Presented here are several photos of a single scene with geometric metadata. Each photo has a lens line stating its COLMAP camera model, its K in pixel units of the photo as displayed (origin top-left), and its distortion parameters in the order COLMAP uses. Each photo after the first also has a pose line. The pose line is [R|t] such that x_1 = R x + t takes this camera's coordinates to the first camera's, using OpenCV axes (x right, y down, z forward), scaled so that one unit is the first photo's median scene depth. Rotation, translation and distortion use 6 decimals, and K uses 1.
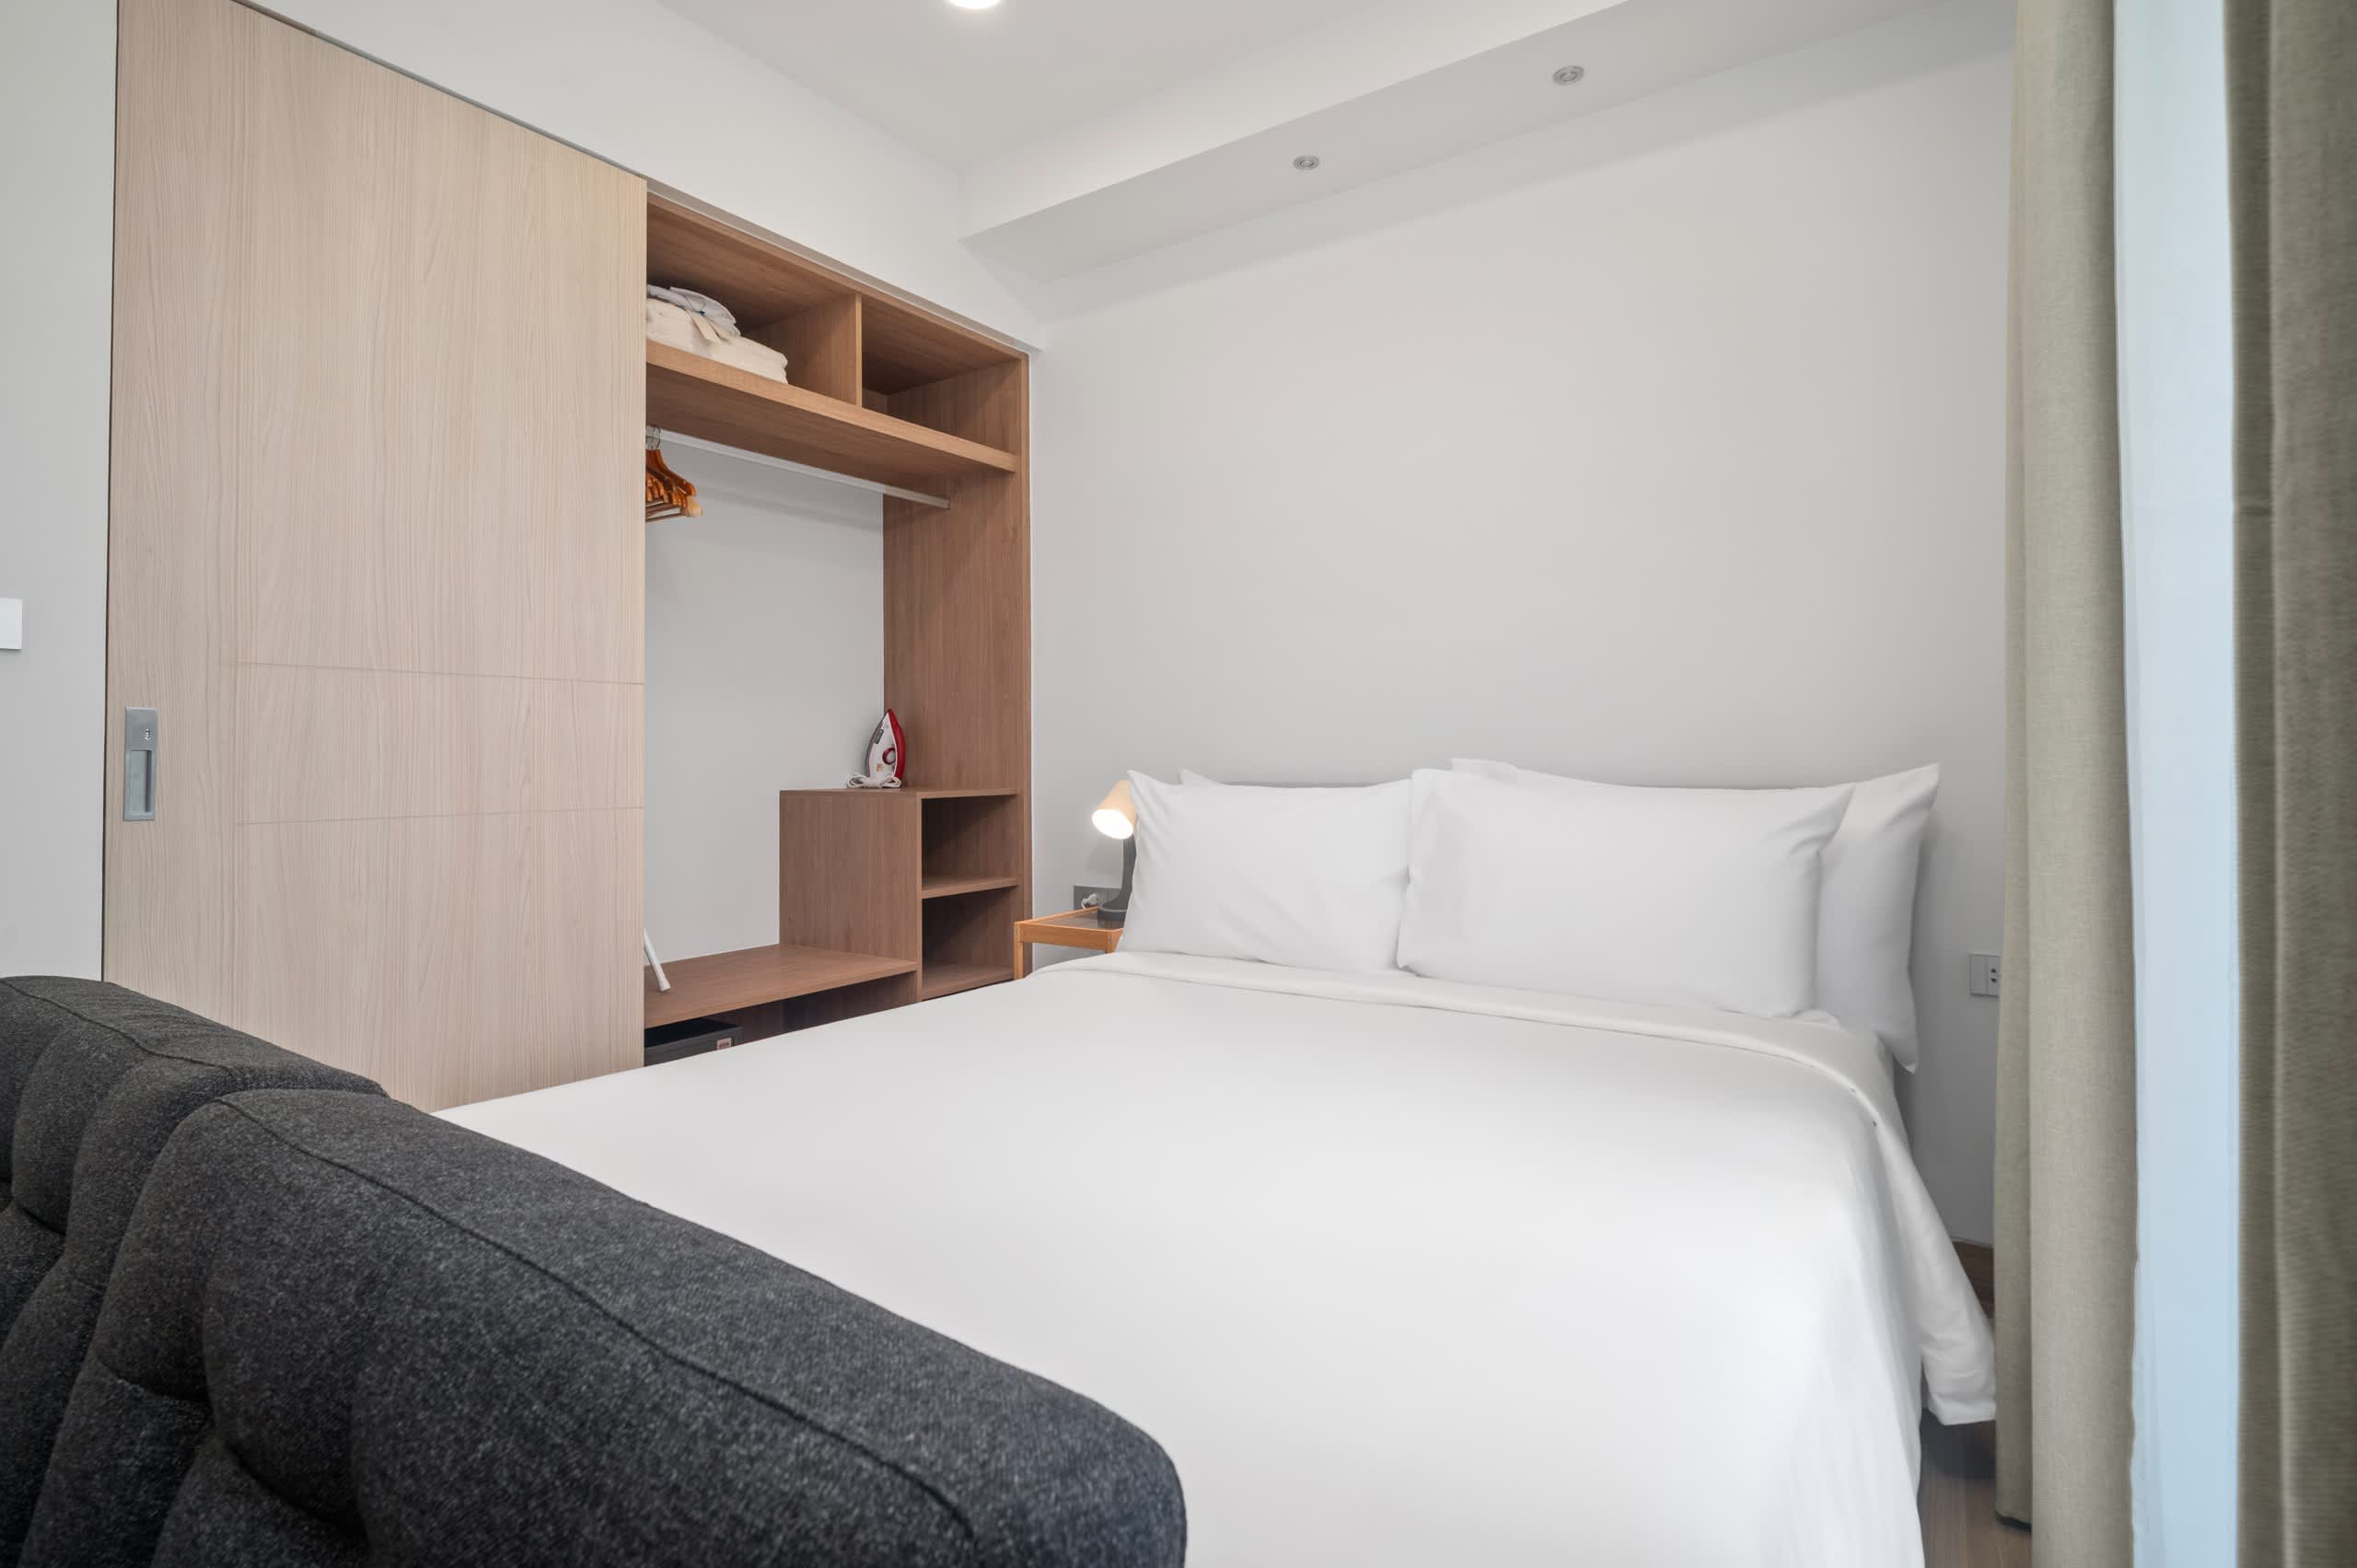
lens RADIAL K [[1117.3, 0, 1182.7], [0, 1117.3, 752.1], [0, 0, 1]] dist [0.000320, 0.000251]
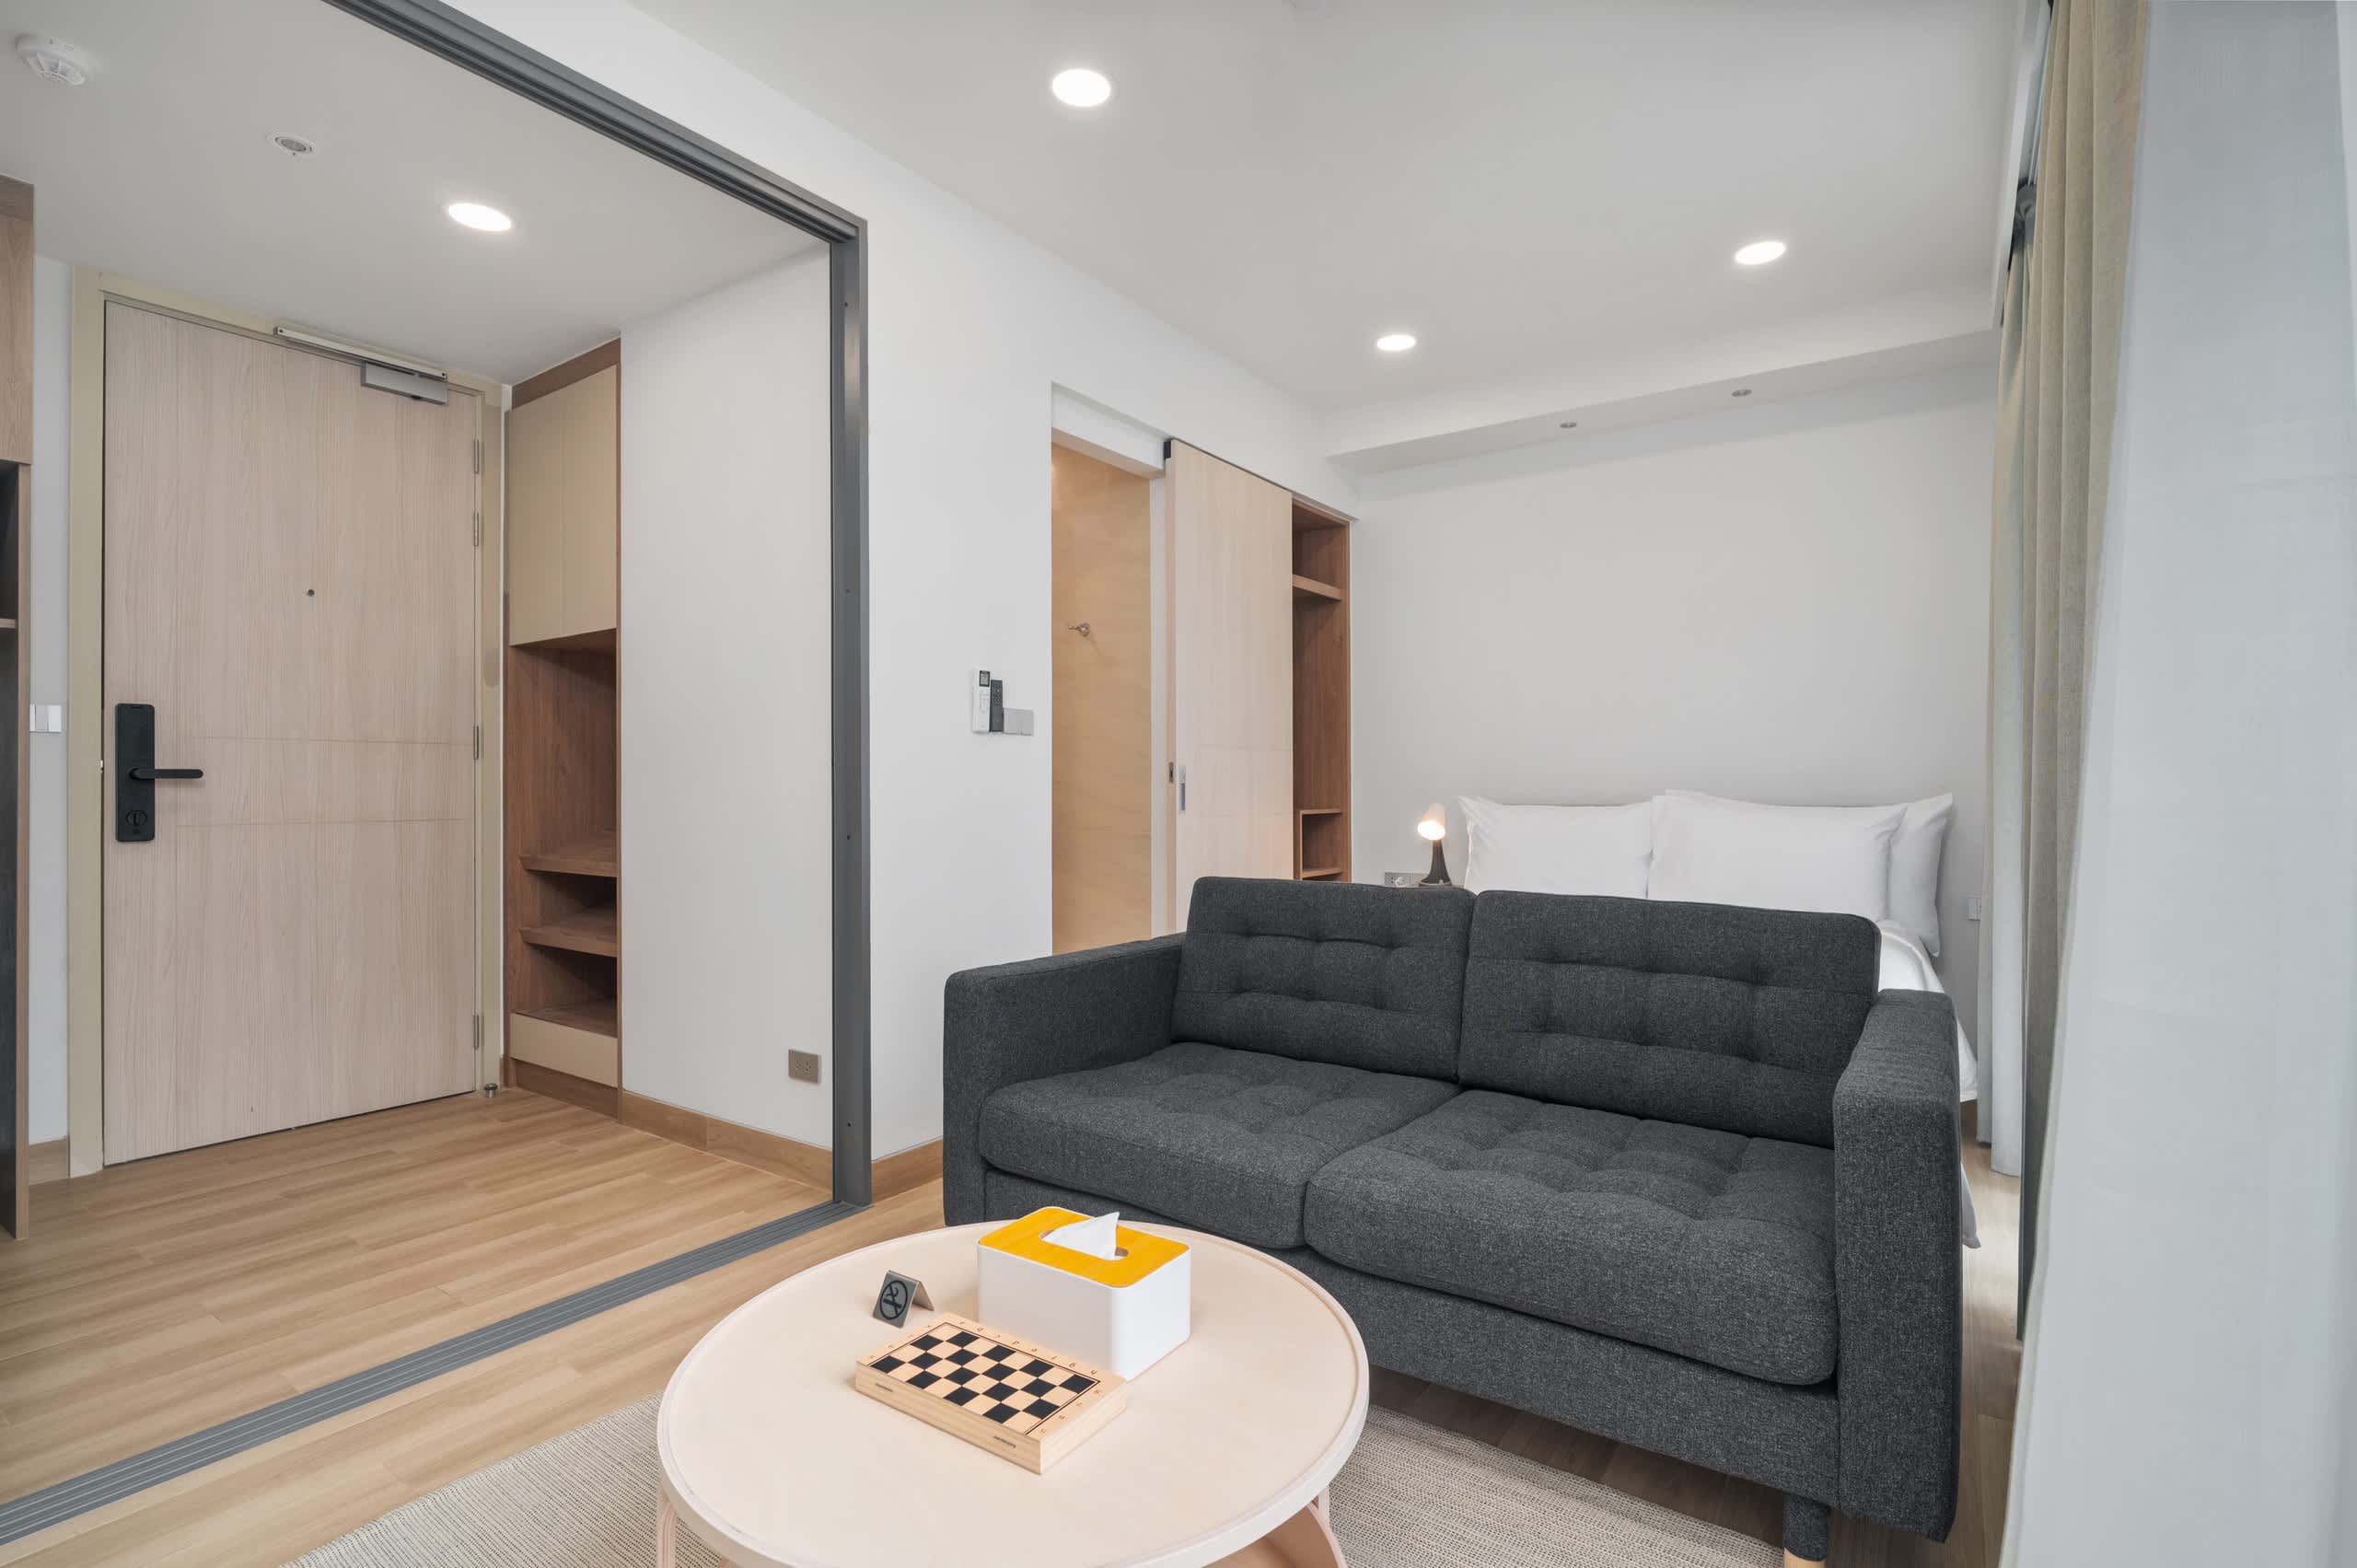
lens RADIAL K [[1105.3, 0, 1184.7], [0, 1105.3, 799.5], [0, 0, 1]] dist [-0.000652, -0.006188]
pose [[0.999927, 0.003043, -0.011695, -0.565680], [-0.002890, 0.999910, 0.013107, 0.001127], [0.011734, -0.013073, 0.999846, -0.828654]]
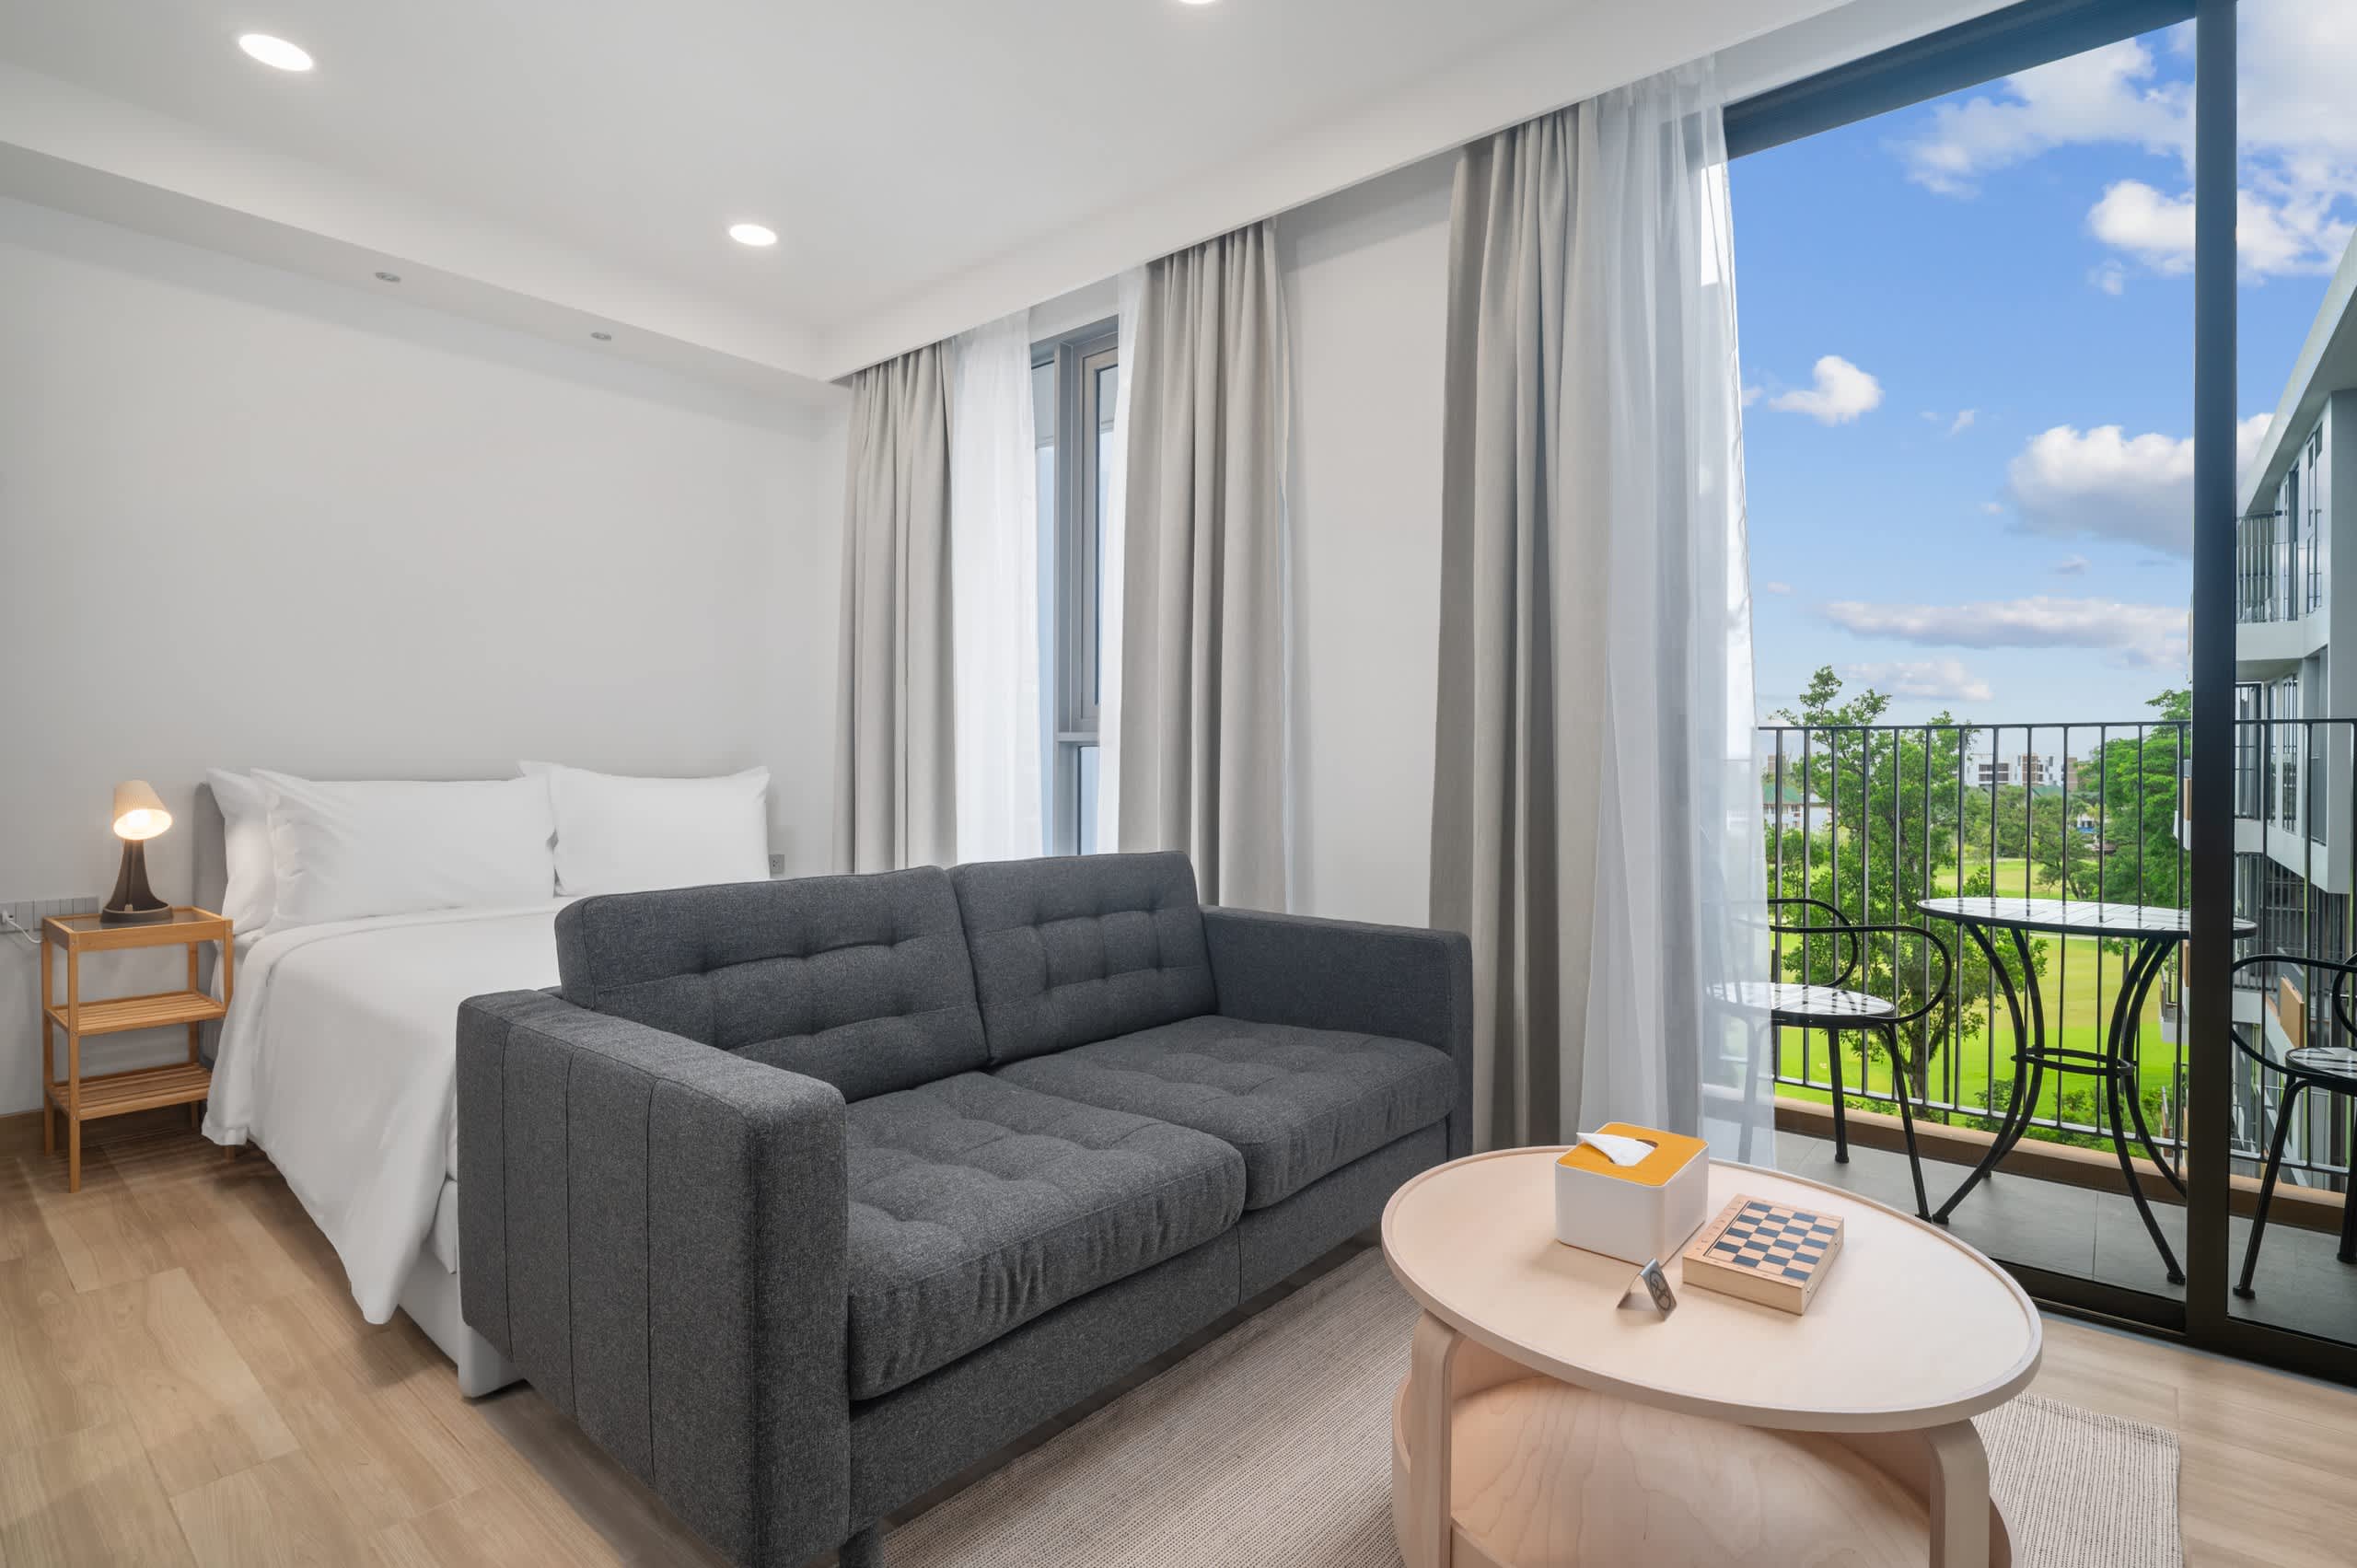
lens RADIAL K [[1137.2, 0, 1184.3], [0, 1137.2, 763.1], [0, 0, 1]] dist [-0.000048, -0.005960]
pose [[0.102587, 0.000839, 0.994724, -1.377176], [-0.006528, 0.999979, -0.000170, 0.007608], [-0.994703, -0.006476, 0.102590, -0.014838]]
